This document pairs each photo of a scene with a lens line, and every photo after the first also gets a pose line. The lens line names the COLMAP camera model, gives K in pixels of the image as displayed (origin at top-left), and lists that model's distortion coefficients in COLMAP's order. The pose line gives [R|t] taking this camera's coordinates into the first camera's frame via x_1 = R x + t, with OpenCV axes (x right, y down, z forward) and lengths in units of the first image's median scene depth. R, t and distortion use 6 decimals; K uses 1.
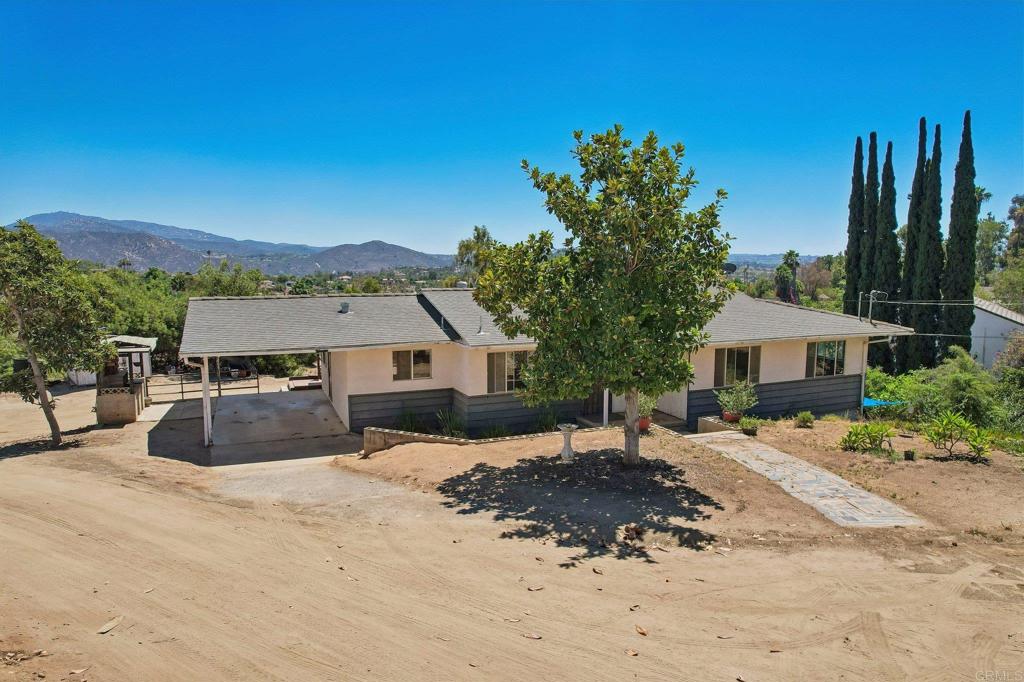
lens RADIAL K [[654.9, 0, 514.5], [0, 654.9, 338.6], [0, 0, 1]] dist [-0.070163, 0.058462]
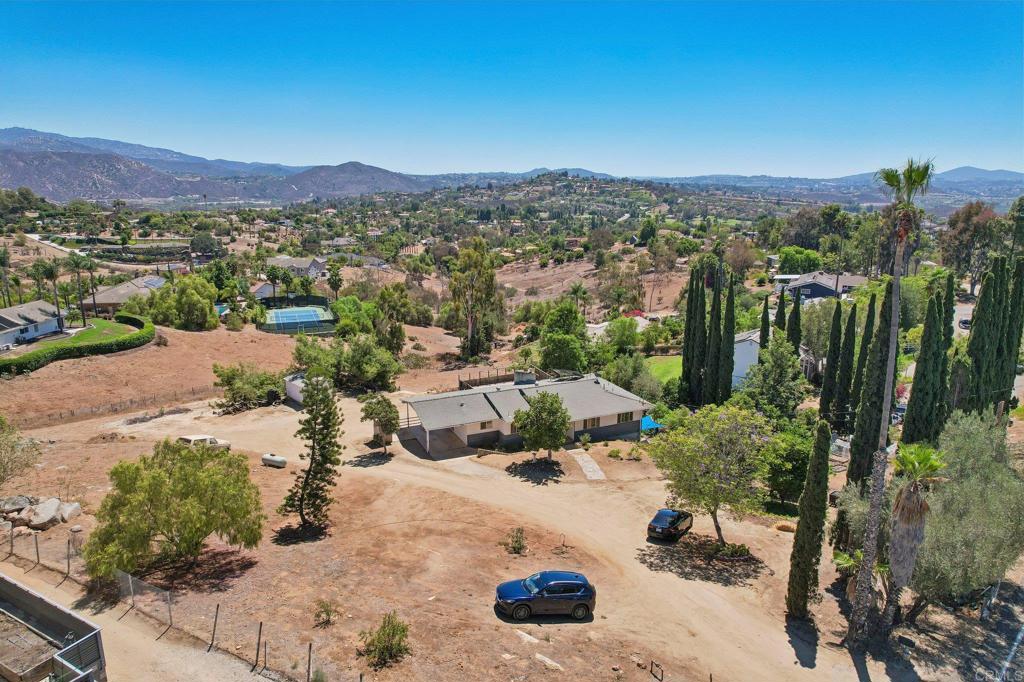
lens RADIAL K [[654.9, 0, 515.7], [0, 654.9, 340.4], [0, 0, 1]] dist [-0.070163, 0.058462]
pose [[0.999472, -0.003918, 0.032241, -0.140390], [-0.000058, 0.992481, 0.122401, -0.900782], [-0.032478, -0.122338, 0.991957, -2.504230]]
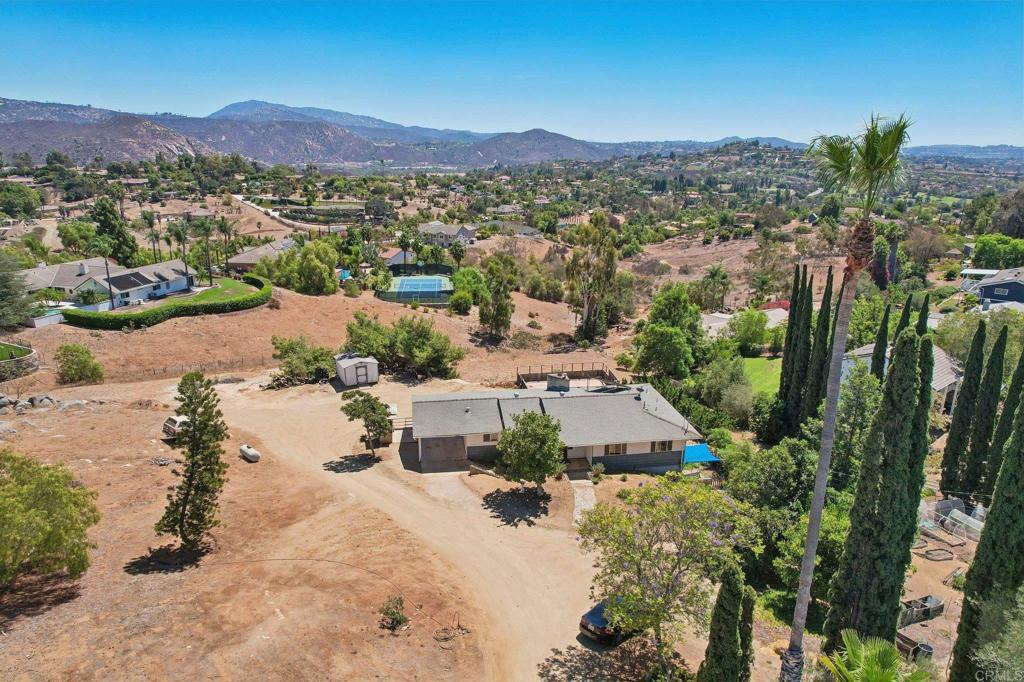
lens RADIAL K [[654.9, 0, 514.0], [0, 654.9, 343.4], [0, 0, 1]] dist [-0.070163, 0.058462]
pose [[0.970777, 0.075576, -0.227774, 0.639765], [-0.035025, 0.983574, 0.177076, -0.998967], [0.237415, -0.163923, 0.957478, -1.830360]]
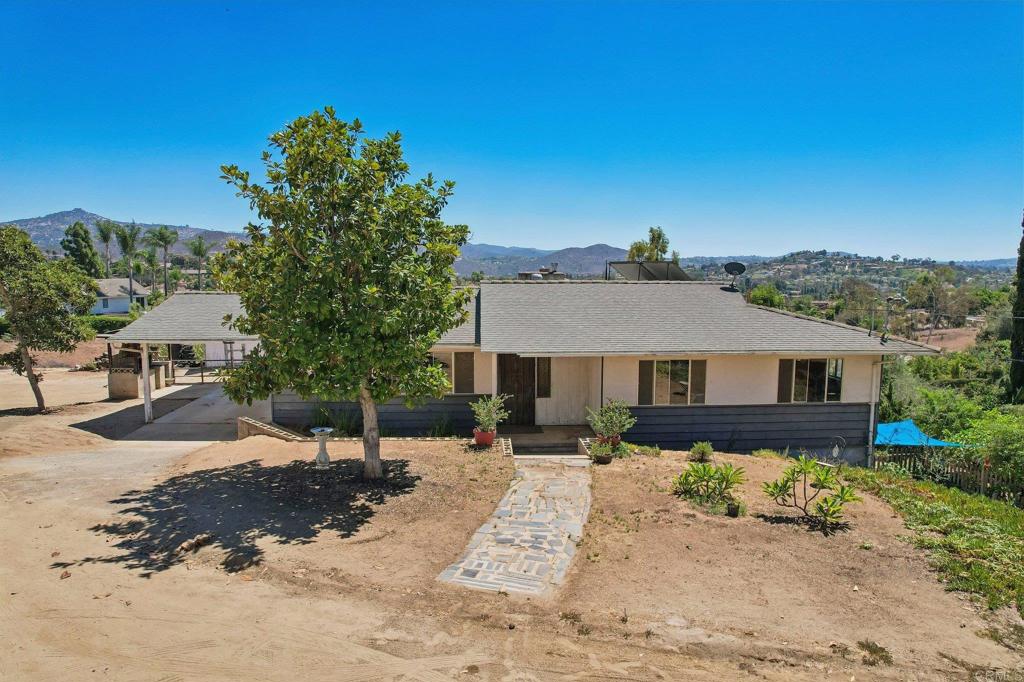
lens RADIAL K [[654.9, 0, 513.9], [0, 654.9, 347.0], [0, 0, 1]] dist [-0.070163, 0.058462]
pose [[0.942894, 0.043551, -0.330234, 0.536771], [-0.041056, 0.999051, 0.014528, -0.009092], [0.330553, -0.000140, 0.943787, 0.167938]]
